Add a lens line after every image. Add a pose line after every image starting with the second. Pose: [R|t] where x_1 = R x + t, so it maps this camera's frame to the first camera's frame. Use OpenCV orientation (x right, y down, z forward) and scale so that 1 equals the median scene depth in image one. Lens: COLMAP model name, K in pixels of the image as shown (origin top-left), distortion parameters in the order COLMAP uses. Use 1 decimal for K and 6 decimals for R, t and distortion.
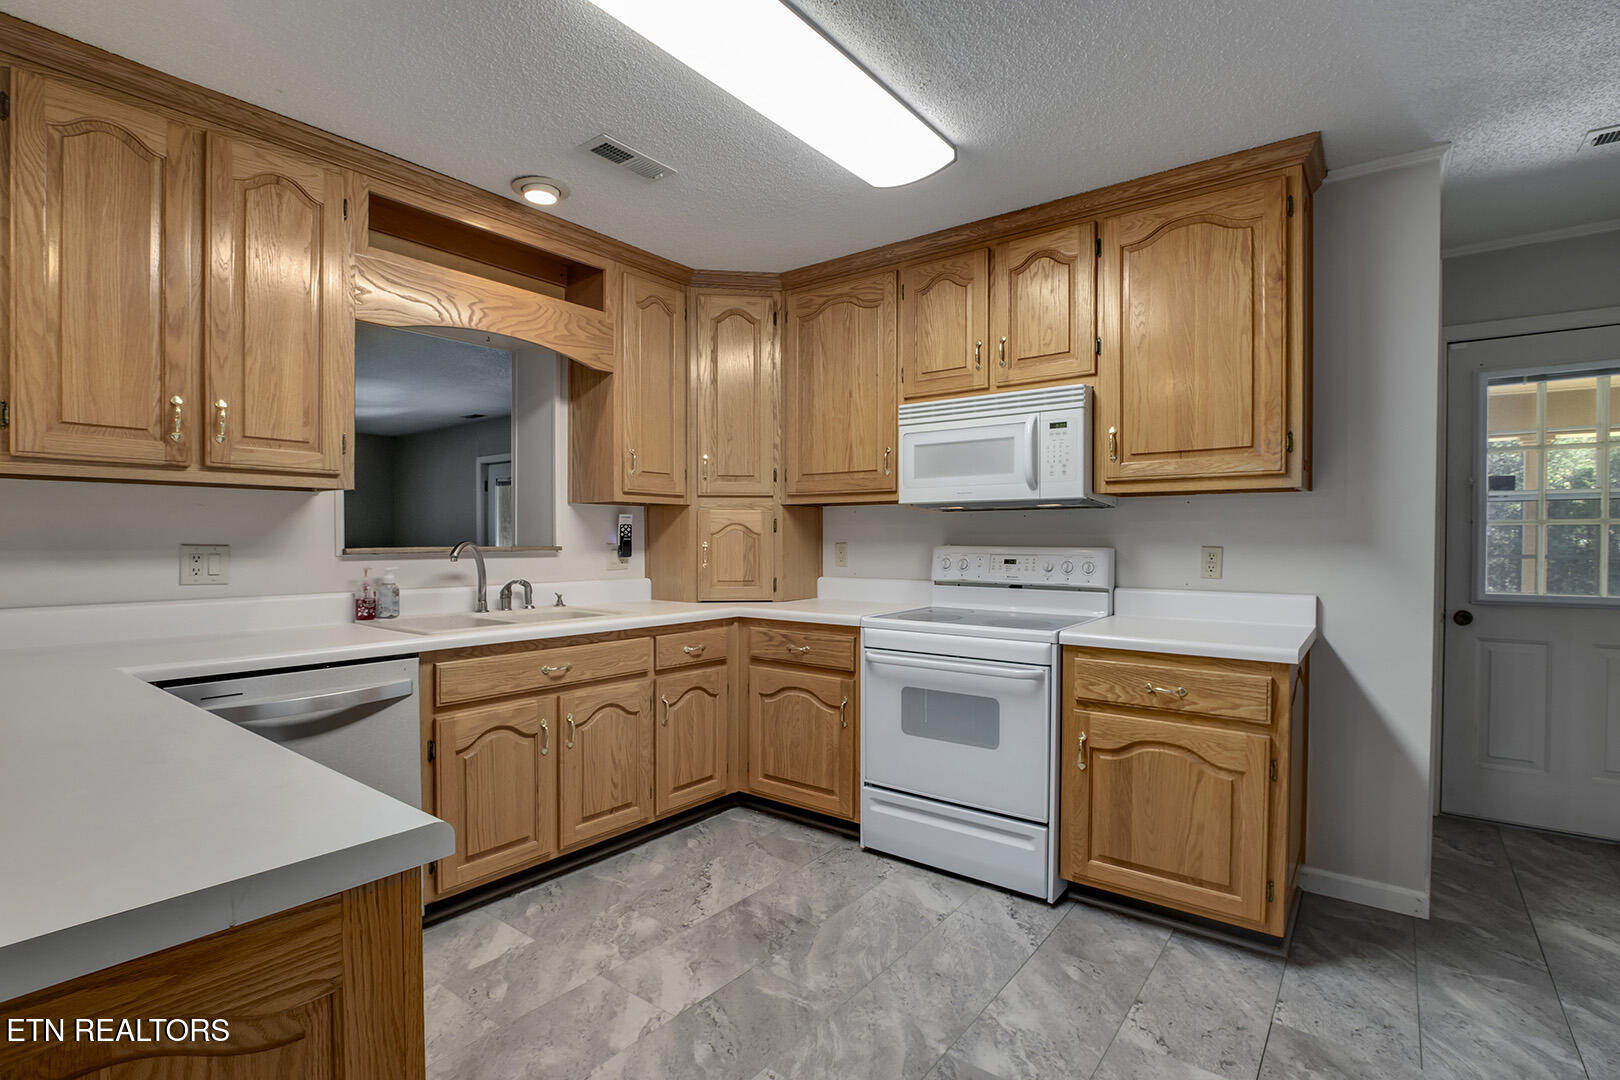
lens RADIAL K [[768.5, 0, 810.3], [0, 768.5, 551.6], [0, 0, 1]] dist [-0.024184, 0.002375]
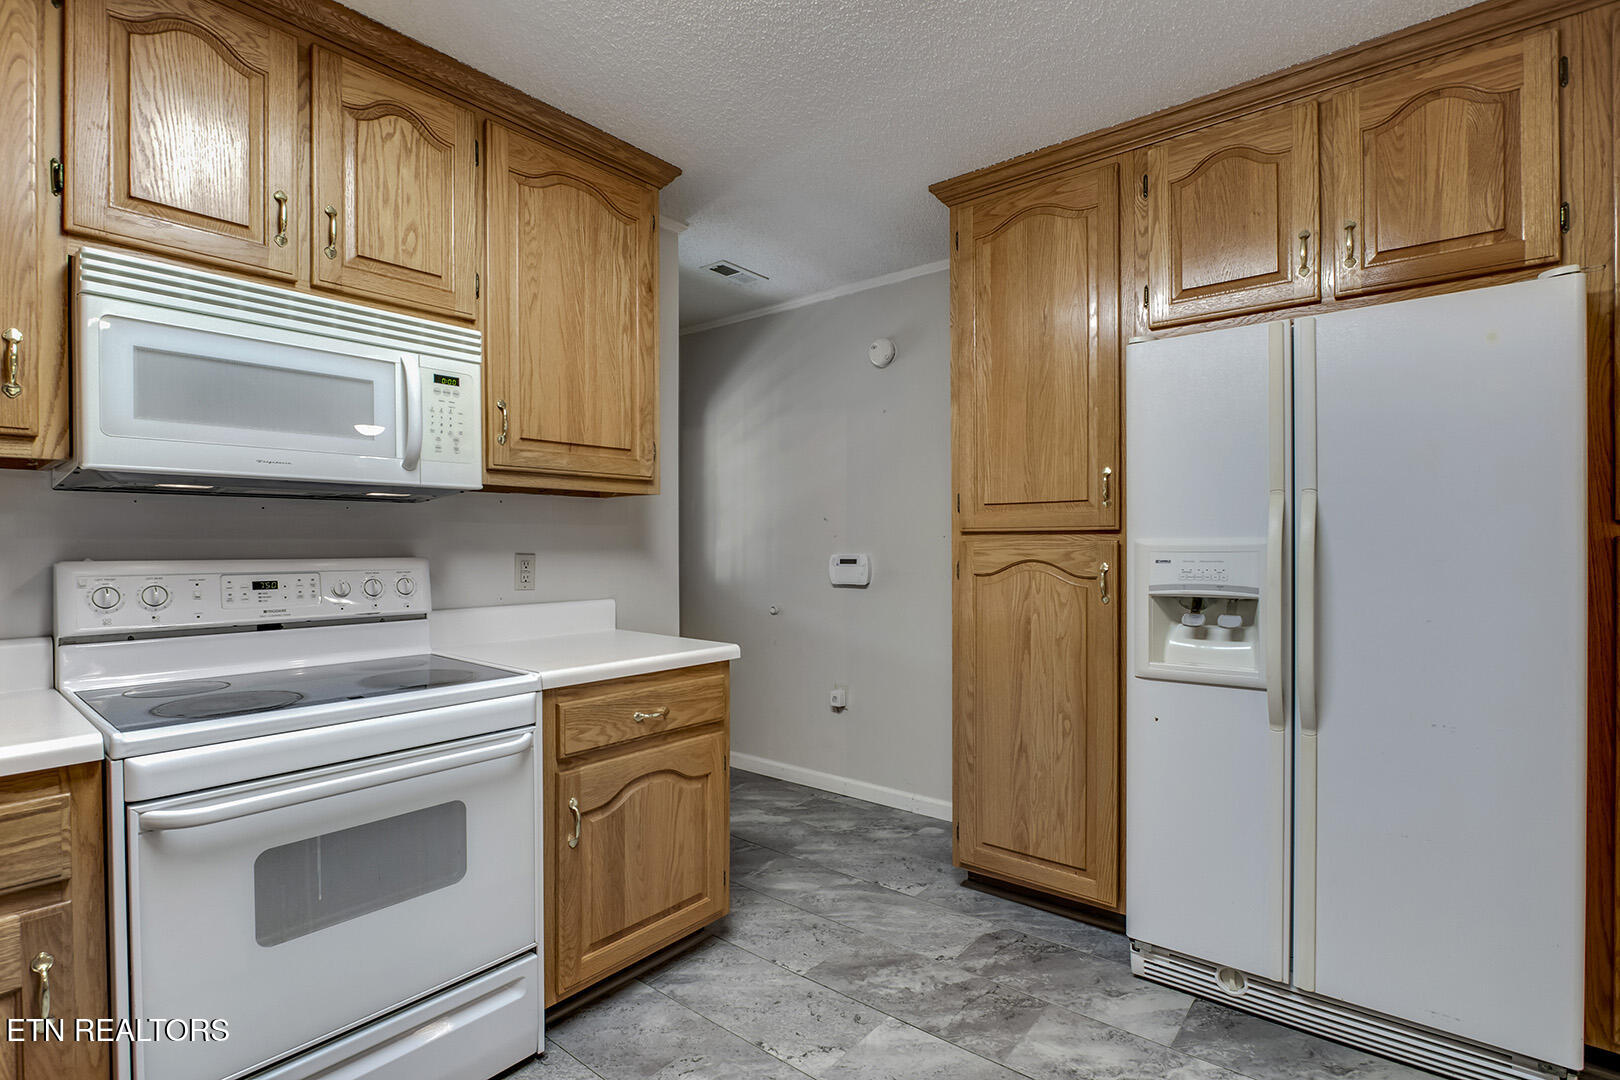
lens RADIAL K [[768.5, 0, 813.2], [0, 768.5, 550.9], [0, 0, 1]] dist [-0.024184, 0.002375]
pose [[0.021952, -0.011789, 0.999690, -0.395963], [0.019049, 0.999754, 0.011371, -0.014671], [-0.999578, 0.018794, 0.022171, 0.733943]]
